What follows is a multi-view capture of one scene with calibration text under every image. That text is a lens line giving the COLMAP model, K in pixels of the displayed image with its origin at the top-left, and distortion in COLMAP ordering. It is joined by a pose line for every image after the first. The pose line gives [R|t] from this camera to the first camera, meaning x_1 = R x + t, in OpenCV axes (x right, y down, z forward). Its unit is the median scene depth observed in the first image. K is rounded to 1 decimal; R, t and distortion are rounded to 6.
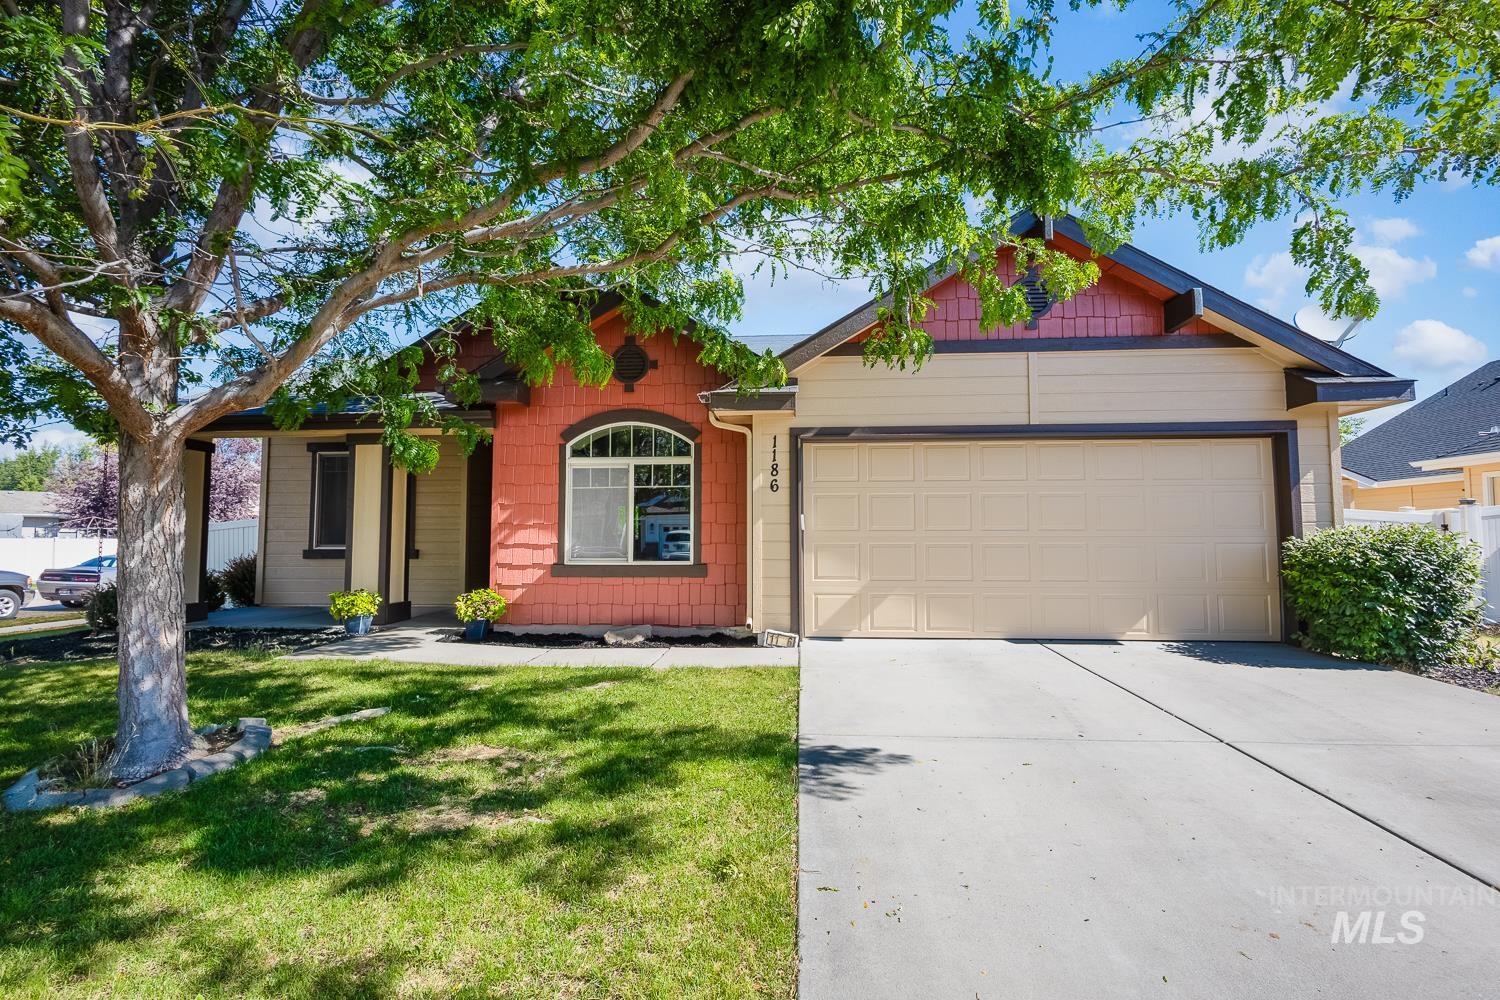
lens RADIAL K [[690.3, 0, 750.0], [0, 690.3, 500.0], [0, 0, 1]] dist [0.006322, -0.001472]
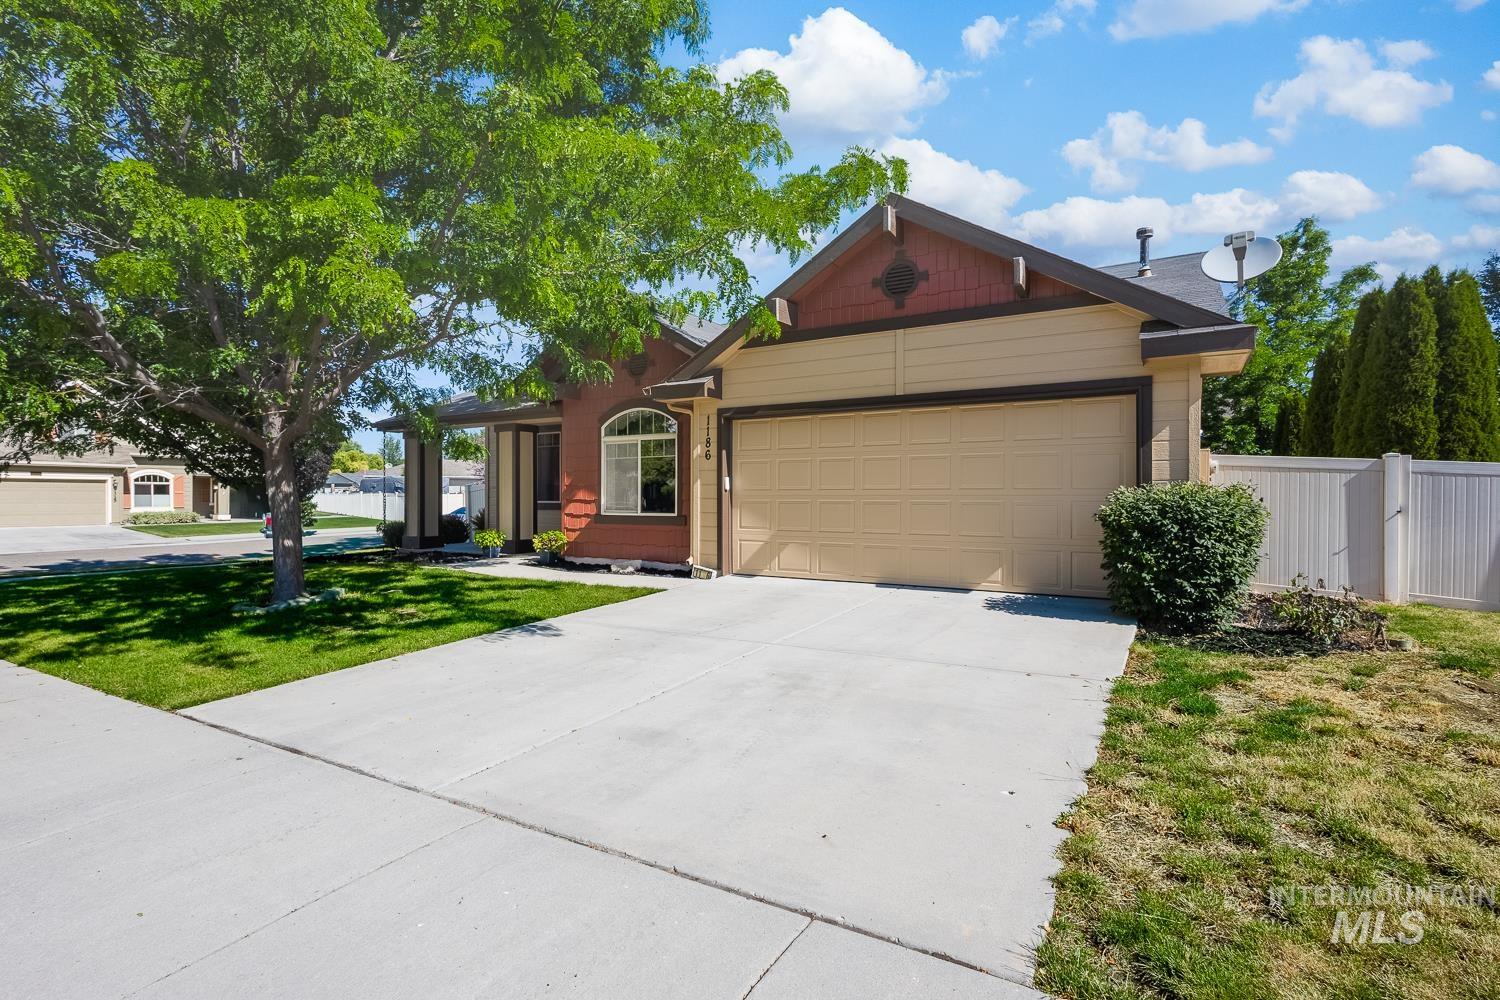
lens RADIAL K [[690.3, 0, 750.0], [0, 690.3, 500.0], [0, 0, 1]] dist [0.006322, -0.001472]
pose [[0.898296, 0.004184, -0.439370, 0.671103], [0.023168, 0.998113, 0.056872, -0.008459], [0.438779, -0.061267, 0.896504, -0.119632]]
